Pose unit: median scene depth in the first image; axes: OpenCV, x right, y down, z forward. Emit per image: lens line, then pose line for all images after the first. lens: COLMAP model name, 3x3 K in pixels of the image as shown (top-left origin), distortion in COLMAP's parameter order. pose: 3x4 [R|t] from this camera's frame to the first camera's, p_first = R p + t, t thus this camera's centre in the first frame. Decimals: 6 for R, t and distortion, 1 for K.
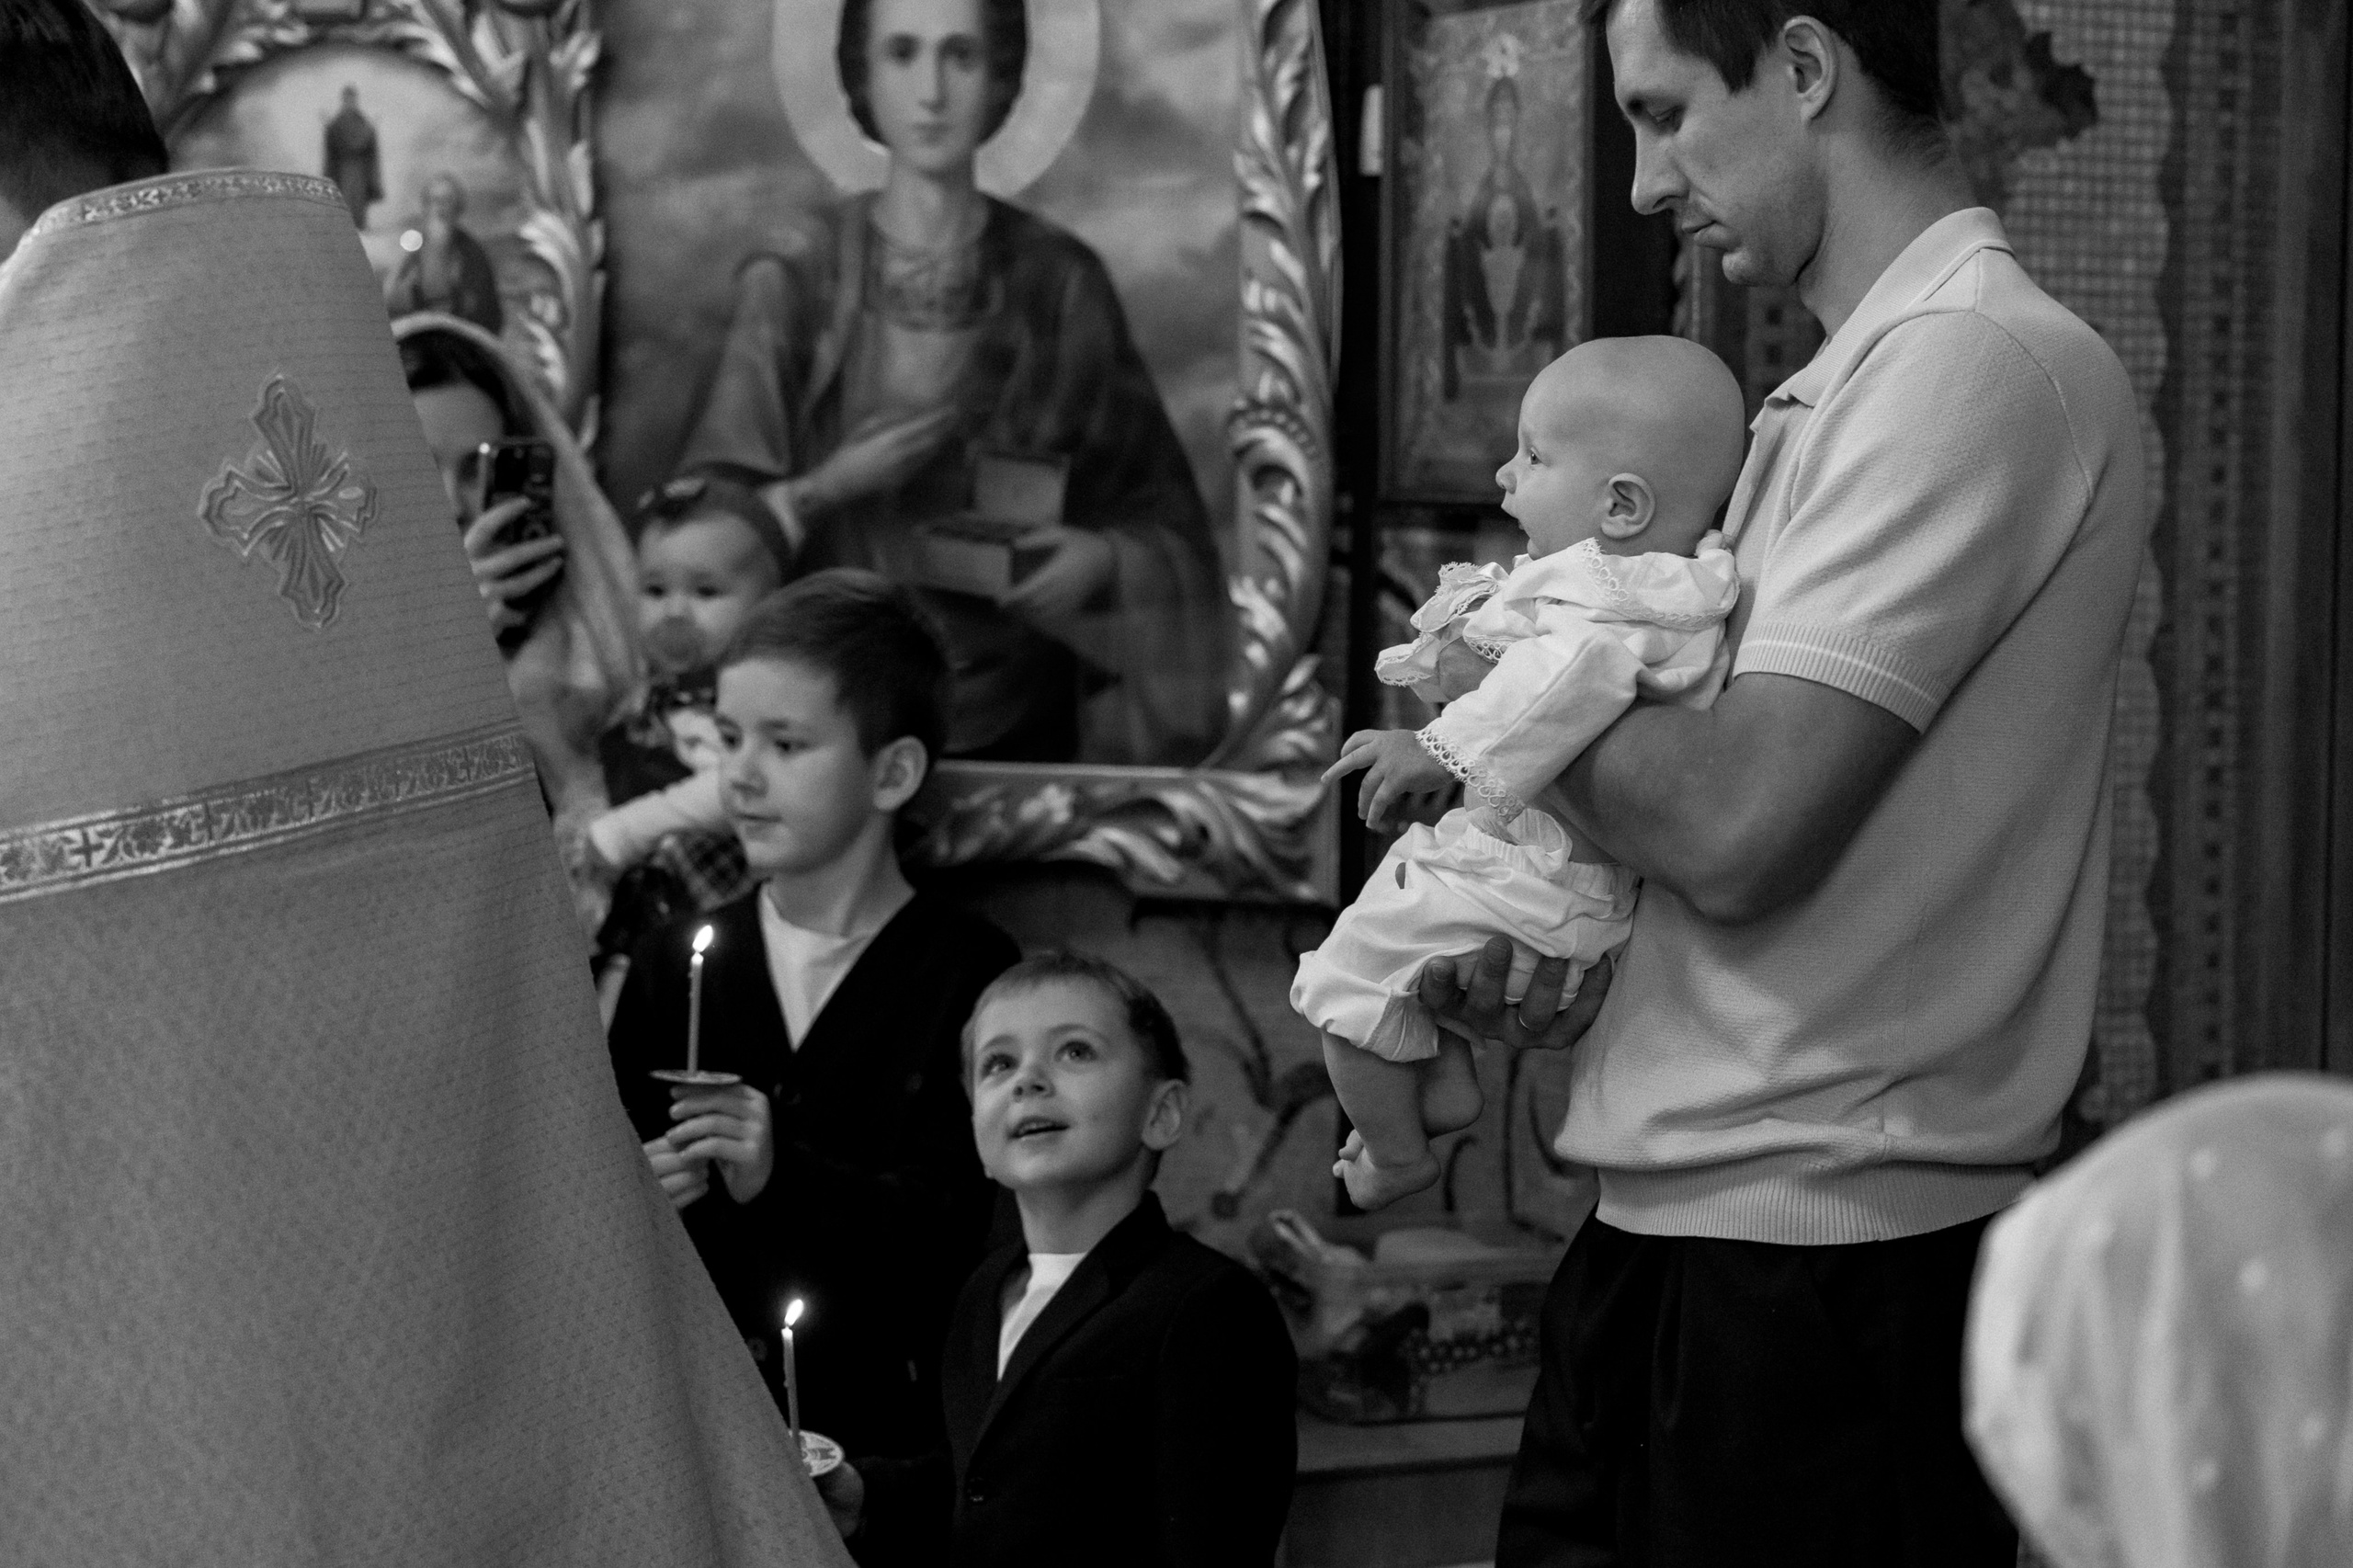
lens RADIAL K [[4961.4, 0, 1163.6], [0, 4961.4, 785.7], [0, 0, 1]] dist [0.053693, 0.000000]
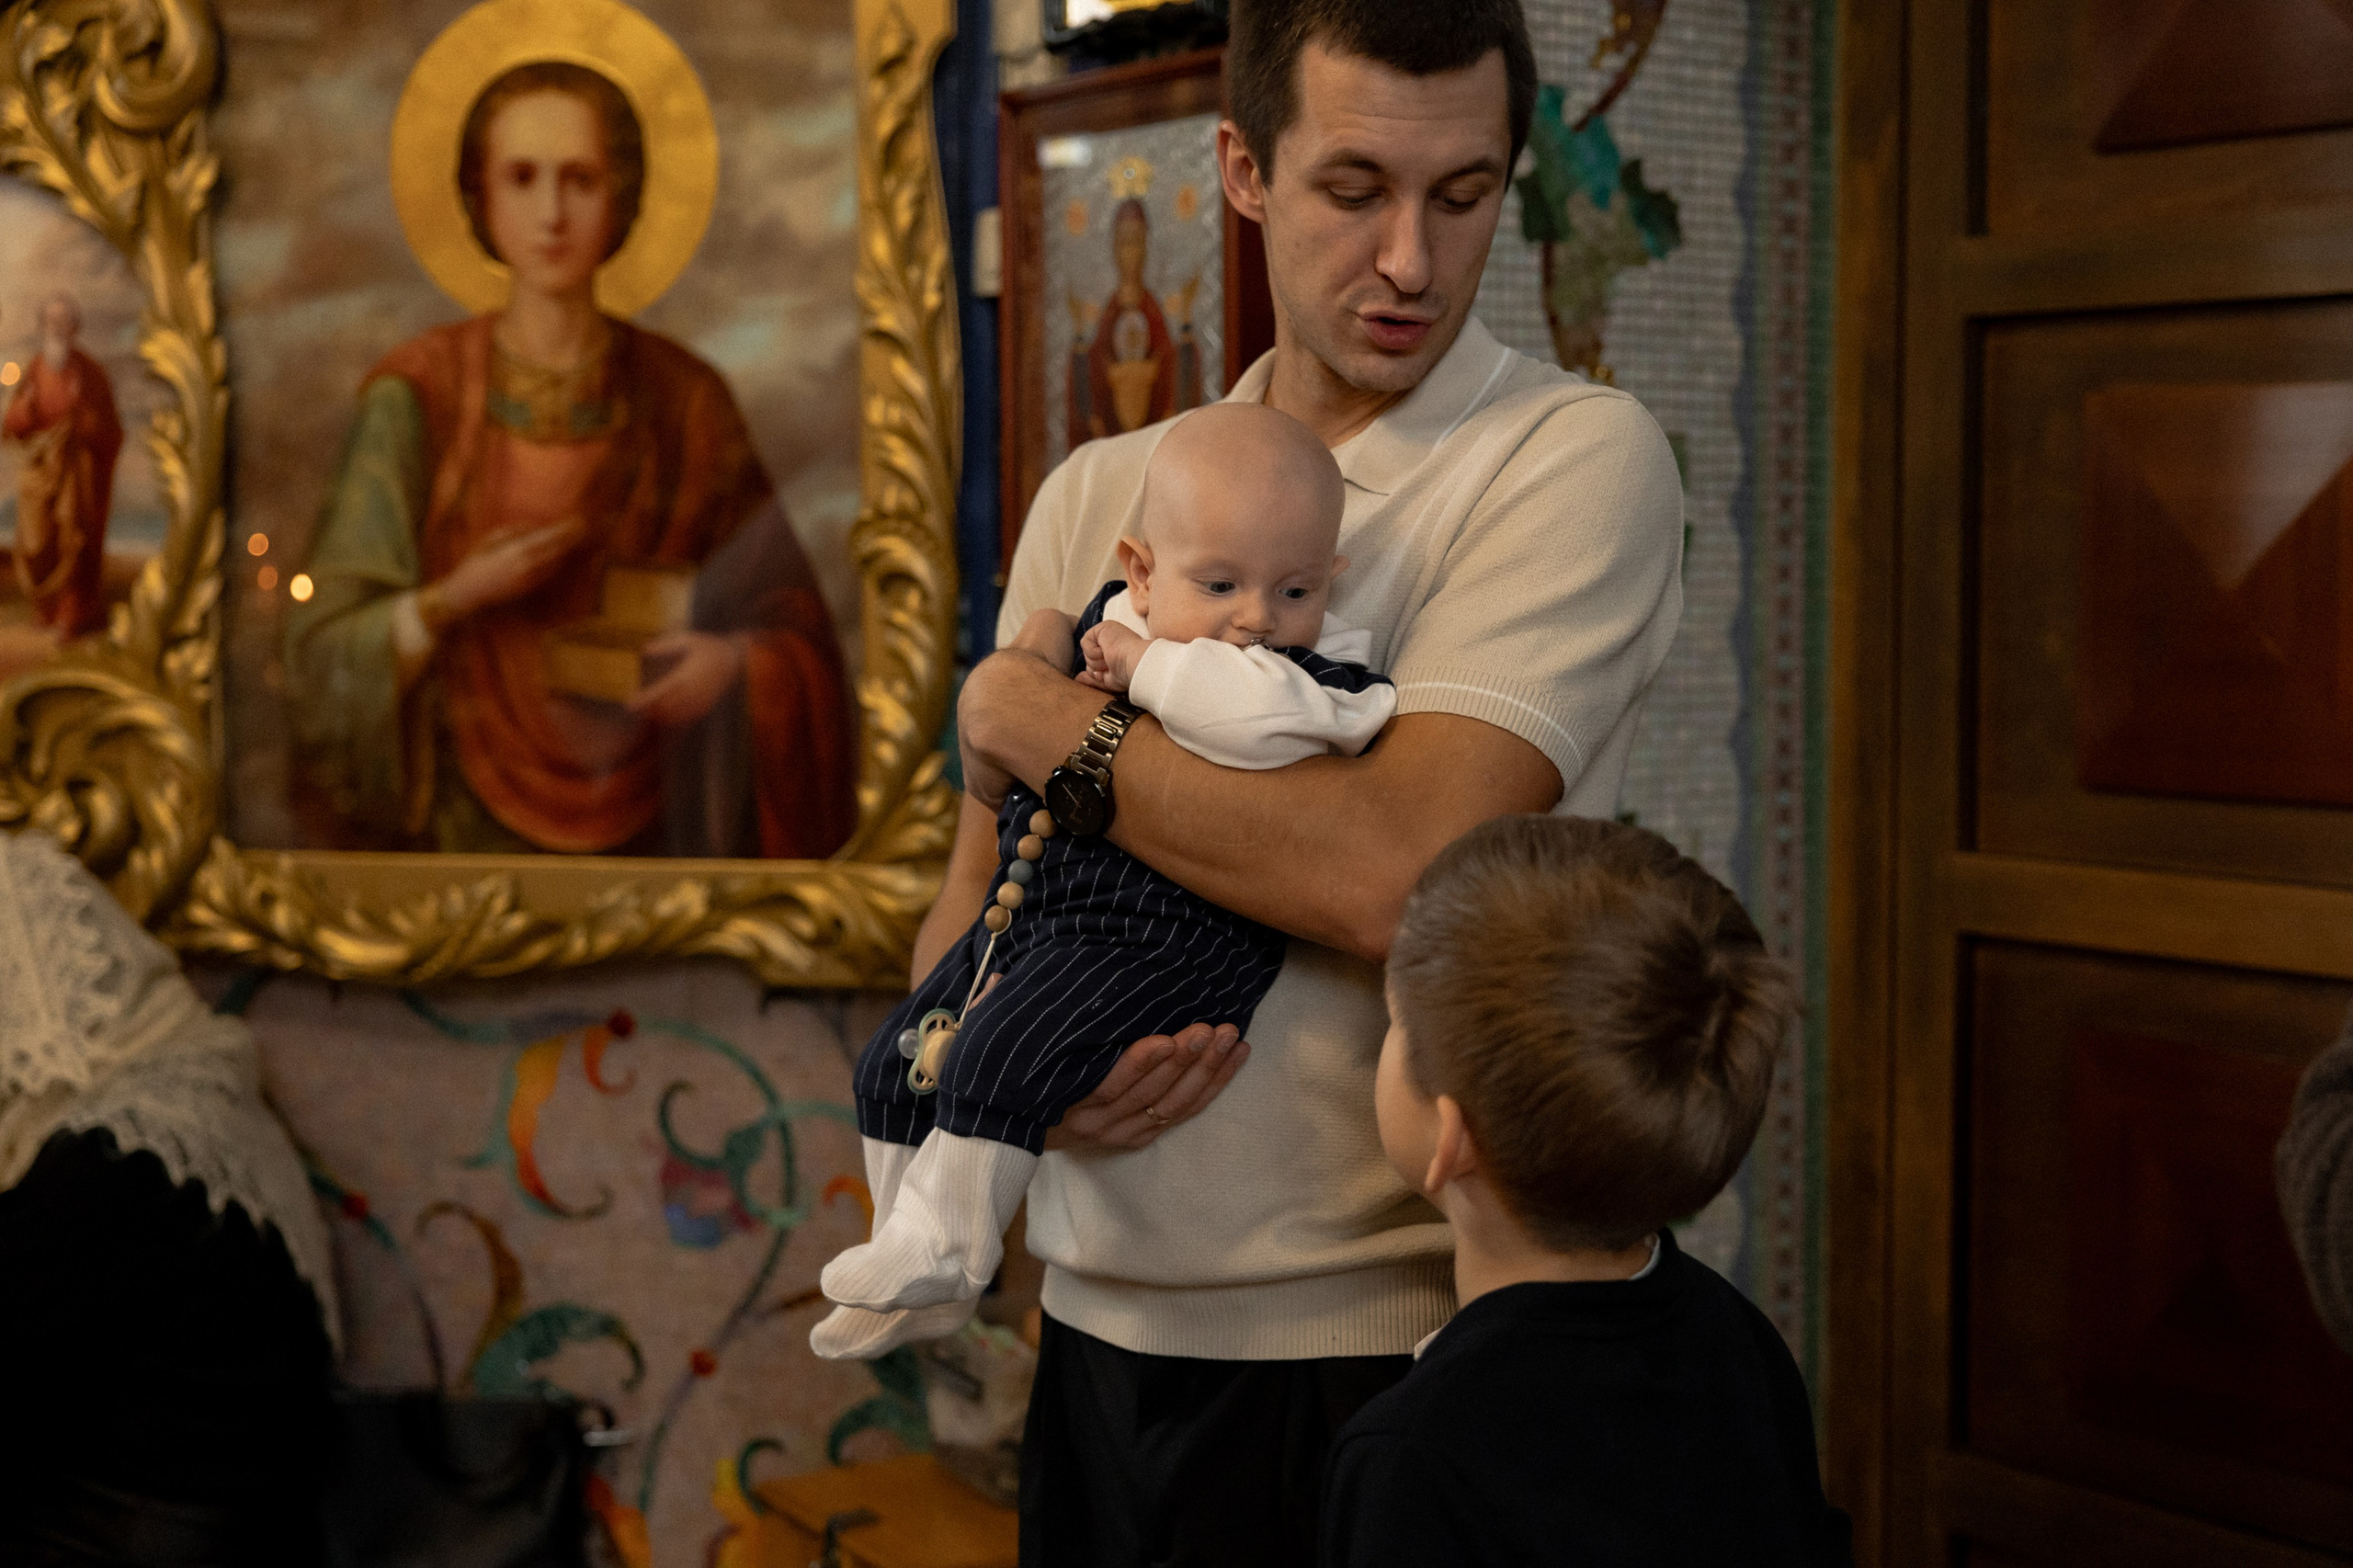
lens RADIAL K [[3525.2, 0, 1187.1], [0, 3525.2, 777.6], [0, 0, 1]] dist [0.045621, 0.000000]
pose [[0.984274, -0.022069, 0.175262, -0.049345], [0.021781, 0.999756, 0.003569, -0.022482], [-0.175298, 0.000304, 0.984515, 0.256403]]
